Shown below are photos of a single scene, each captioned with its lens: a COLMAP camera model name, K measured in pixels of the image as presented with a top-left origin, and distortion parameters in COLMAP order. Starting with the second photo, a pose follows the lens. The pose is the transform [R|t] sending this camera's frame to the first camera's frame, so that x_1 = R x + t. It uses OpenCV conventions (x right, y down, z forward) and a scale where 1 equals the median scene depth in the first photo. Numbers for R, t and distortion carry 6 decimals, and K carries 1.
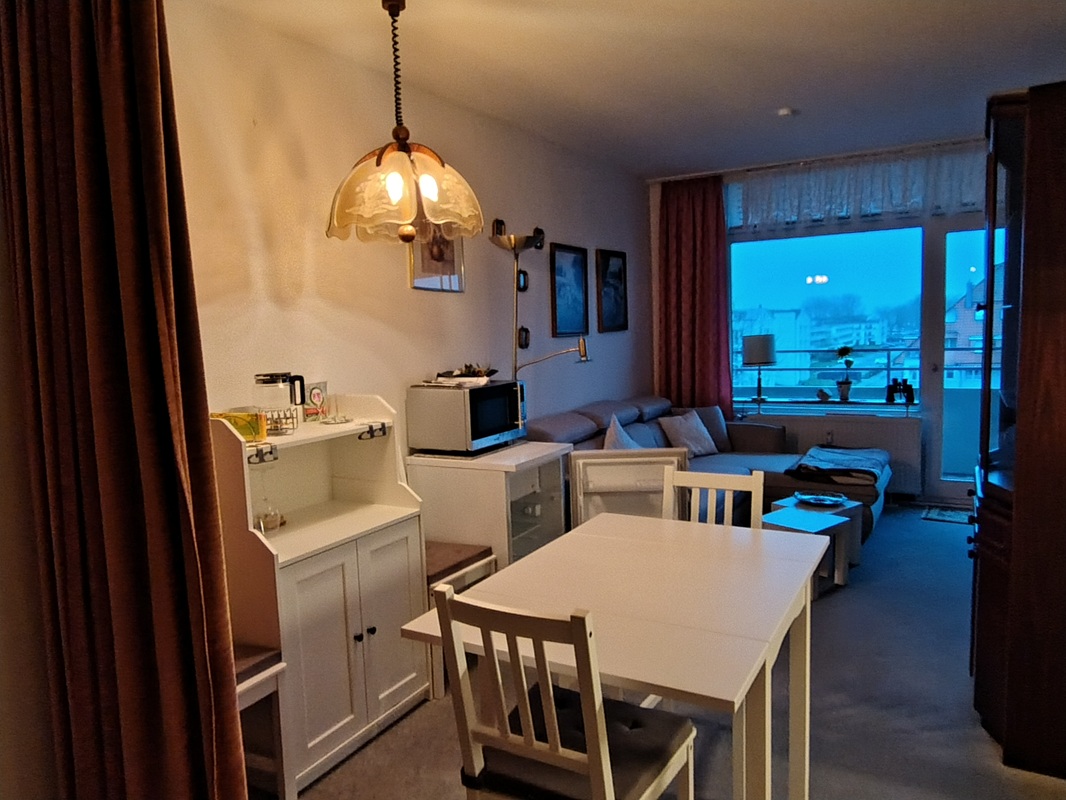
lens RADIAL K [[737.8, 0, 526.6], [0, 737.8, 400.3], [0, 0, 1]] dist [0.004602, -0.002721]
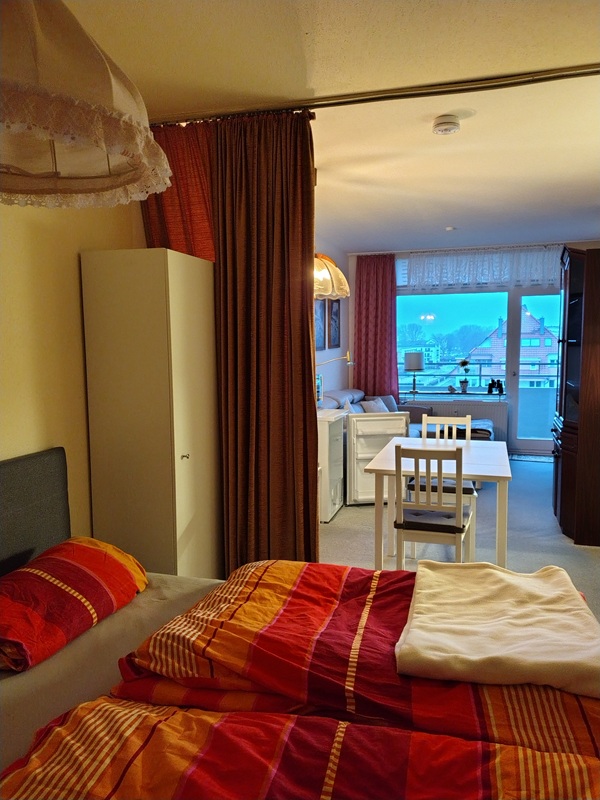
lens RADIAL K [[606.5, 0, 300.0], [0, 606.5, 400.0], [0, 0, 1]] dist [0.122481, -0.164532]
pose [[0.973210, 0.005951, 0.229842, -0.260477], [-0.003710, 0.999941, -0.010177, 0.033786], [-0.229889, 0.009052, 0.973175, -0.277372]]
